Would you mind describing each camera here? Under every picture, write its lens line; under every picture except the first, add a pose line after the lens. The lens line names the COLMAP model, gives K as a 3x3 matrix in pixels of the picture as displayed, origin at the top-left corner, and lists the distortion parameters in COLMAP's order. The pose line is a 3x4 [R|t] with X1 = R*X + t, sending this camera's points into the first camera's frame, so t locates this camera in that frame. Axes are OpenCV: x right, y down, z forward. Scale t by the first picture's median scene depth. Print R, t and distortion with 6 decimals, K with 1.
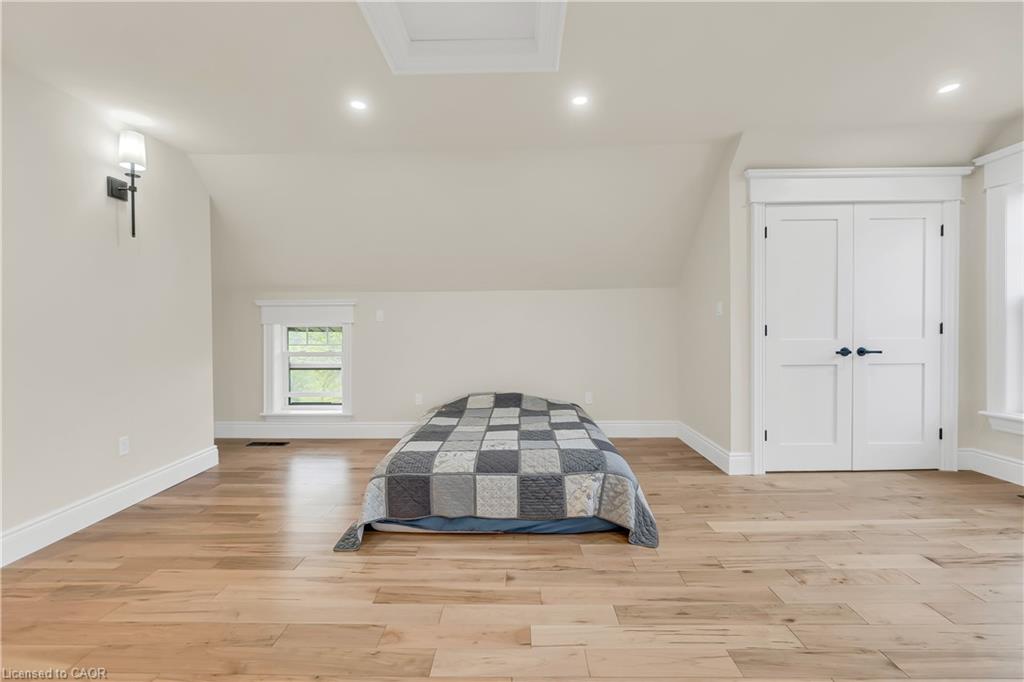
lens RADIAL K [[438.4, 0, 509.7], [0, 438.4, 338.7], [0, 0, 1]] dist [-0.003012, -0.000252]
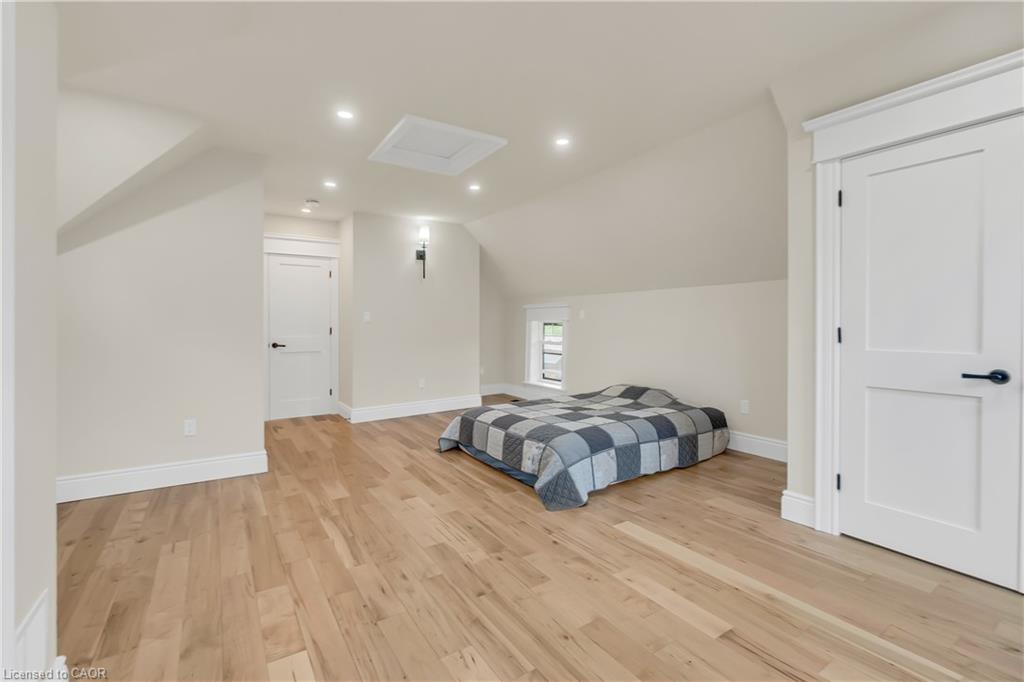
lens RADIAL K [[454.4, 0, 511.8], [0, 454.4, 331.7], [0, 0, 1]] dist [0.000609, 0.000571]
pose [[0.566143, 0.024662, -0.823938, 0.926153], [-0.024852, 0.999609, 0.012844, -0.021663], [0.823932, 0.013205, 0.566534, 0.140868]]
